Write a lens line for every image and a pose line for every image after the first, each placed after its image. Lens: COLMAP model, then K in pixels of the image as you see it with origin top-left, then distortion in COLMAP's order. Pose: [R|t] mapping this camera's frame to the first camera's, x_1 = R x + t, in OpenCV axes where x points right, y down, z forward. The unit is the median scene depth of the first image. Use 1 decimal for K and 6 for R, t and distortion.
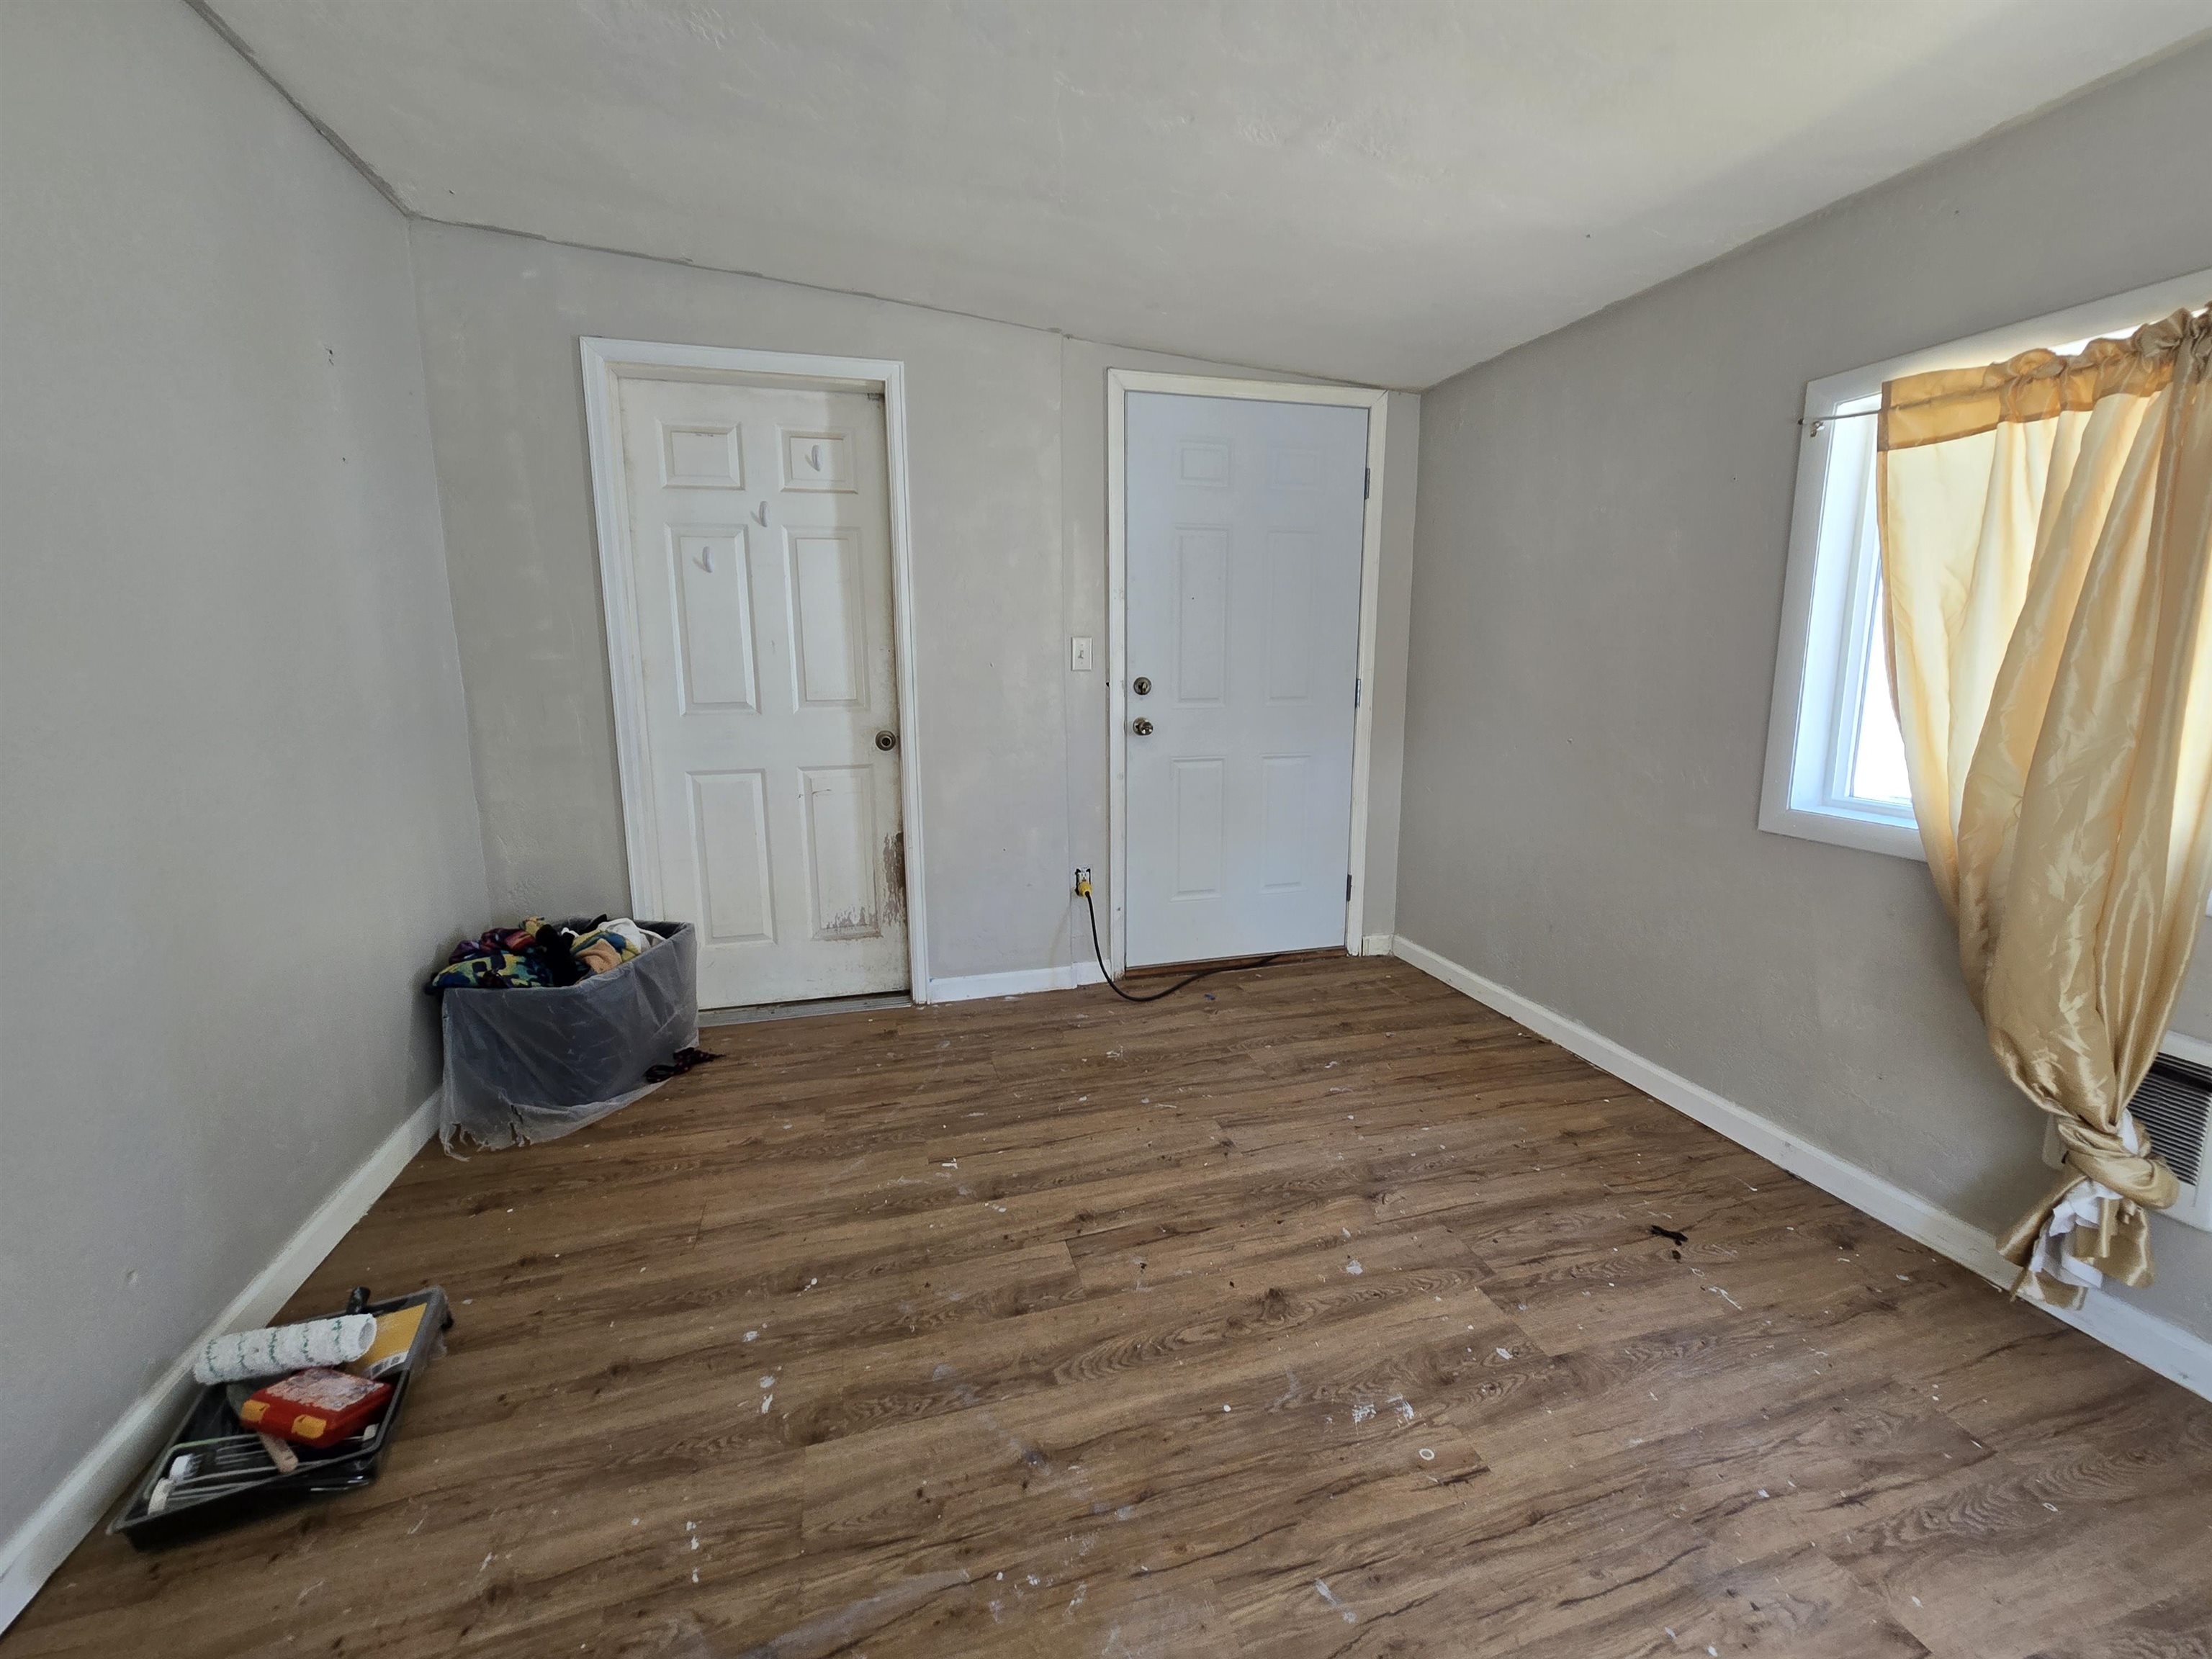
lens RADIAL K [[901.4, 0, 1104.2], [0, 901.4, 804.5], [0, 0, 1]] dist [0.001574, 0.000114]
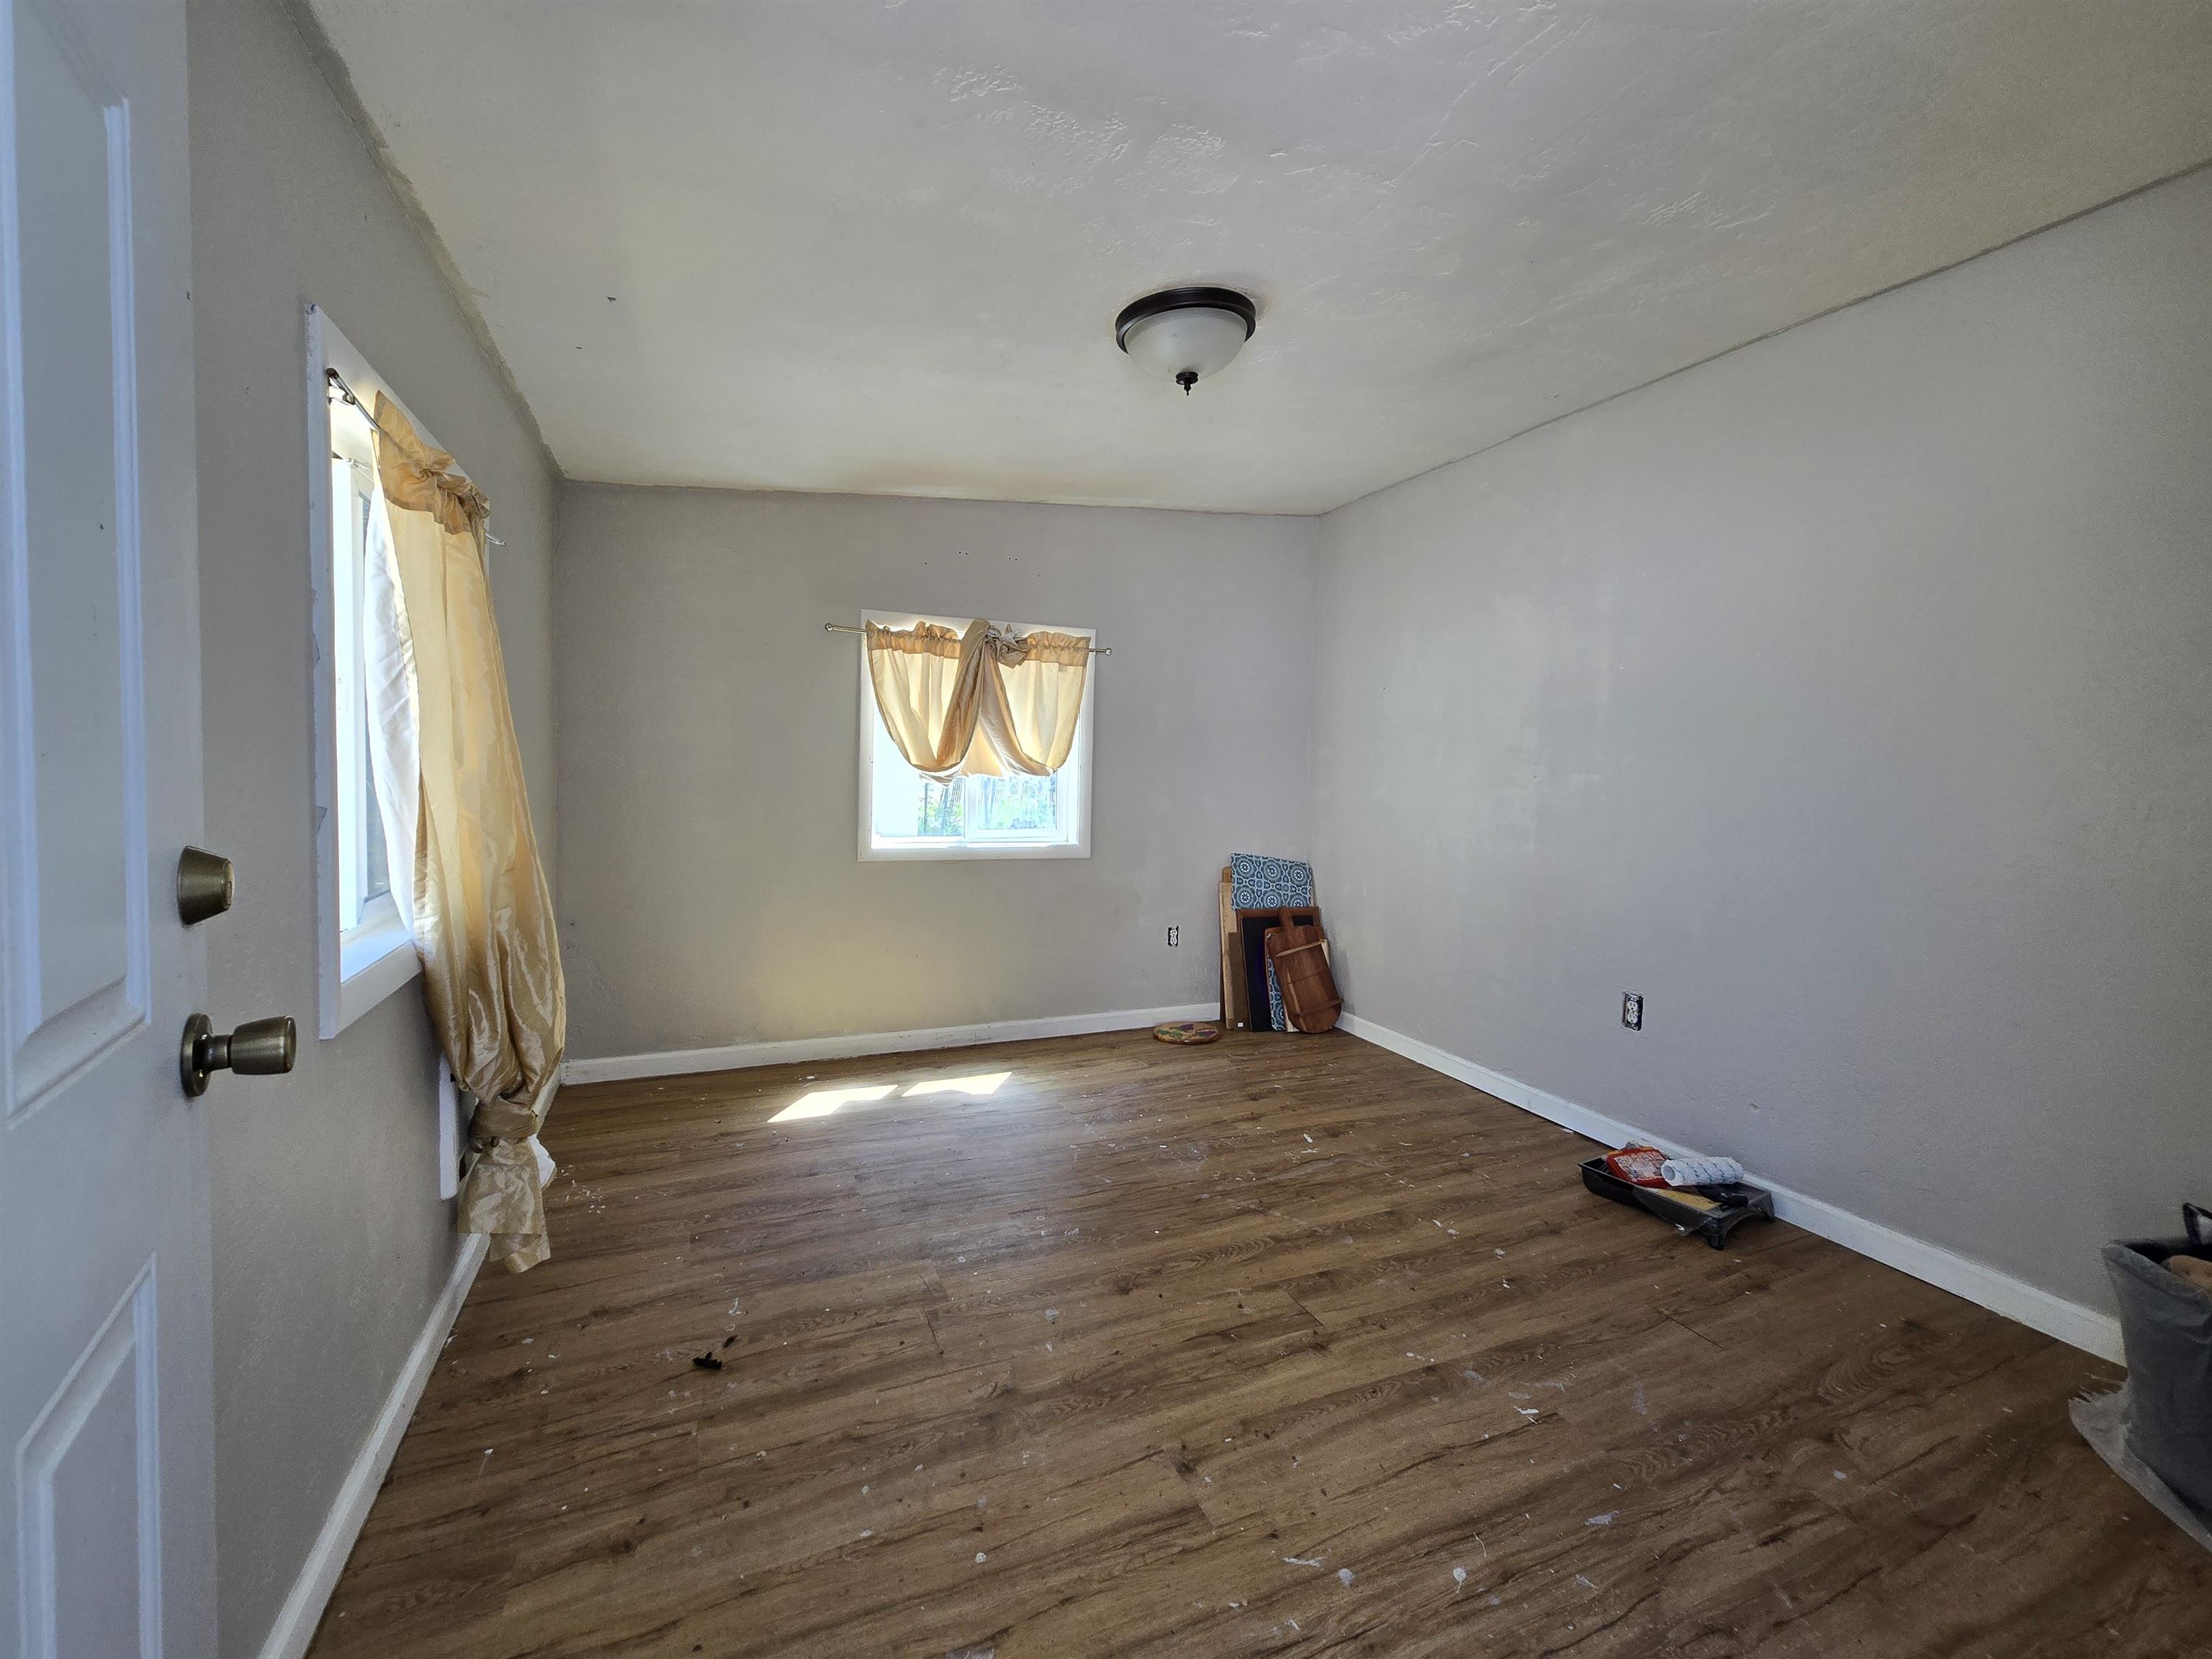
lens RADIAL K [[901.4, 0, 1104.2], [0, 901.4, 804.5], [0, 0, 1]] dist [0.001574, 0.000114]
pose [[-0.990846, -0.009526, -0.134658, 0.344345], [-0.038253, 0.976435, 0.212394, -0.301290], [0.129462, 0.215601, -0.967861, 1.810033]]
